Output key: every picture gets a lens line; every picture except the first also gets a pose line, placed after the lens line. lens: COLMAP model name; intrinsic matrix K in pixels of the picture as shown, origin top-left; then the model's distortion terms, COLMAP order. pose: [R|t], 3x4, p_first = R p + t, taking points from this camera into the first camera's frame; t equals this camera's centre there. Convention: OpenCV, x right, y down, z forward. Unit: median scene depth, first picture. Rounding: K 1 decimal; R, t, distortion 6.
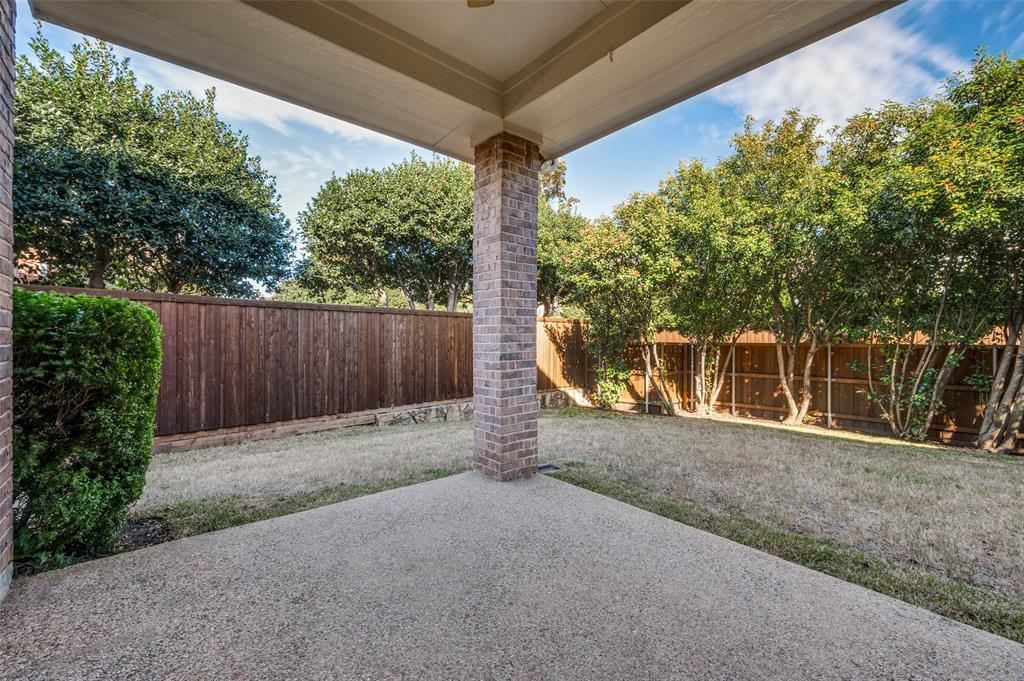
lens RADIAL K [[411.0, 0, 511.5], [0, 411.0, 339.4], [0, 0, 1]] dist [-0.000179, 0.000100]
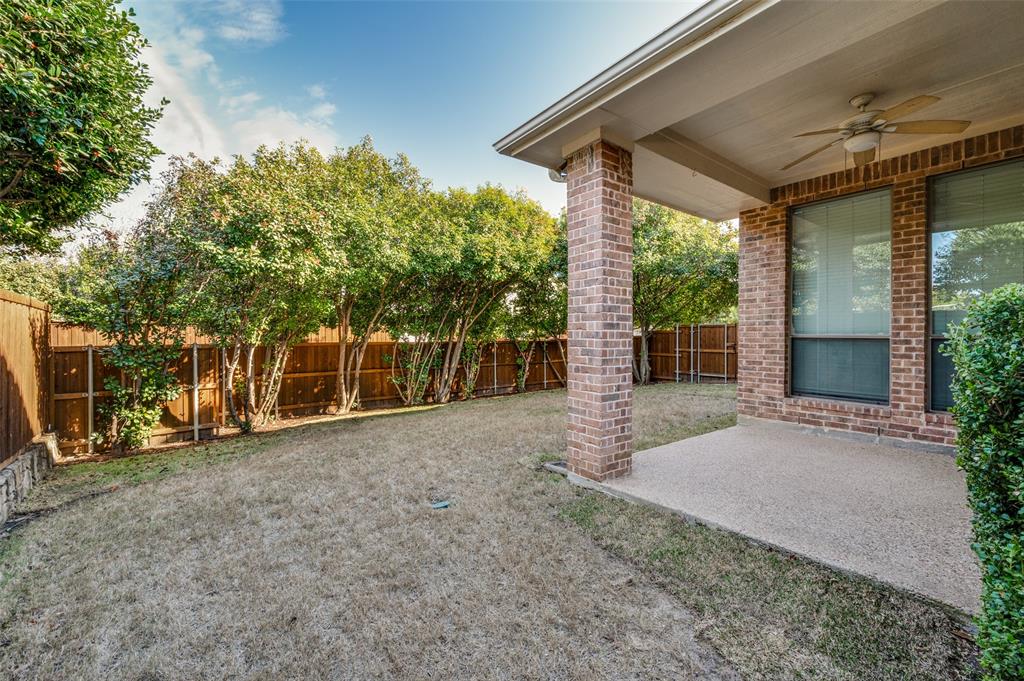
lens RADIAL K [[411.0, 0, 511.5], [0, 411.0, 339.4], [0, 0, 1]] dist [-0.000179, 0.000100]
pose [[0.070881, -0.010702, 0.997427, -0.418455], [0.002542, 0.999941, 0.010548, -0.009417], [-0.997482, 0.001787, 0.070904, 0.455446]]
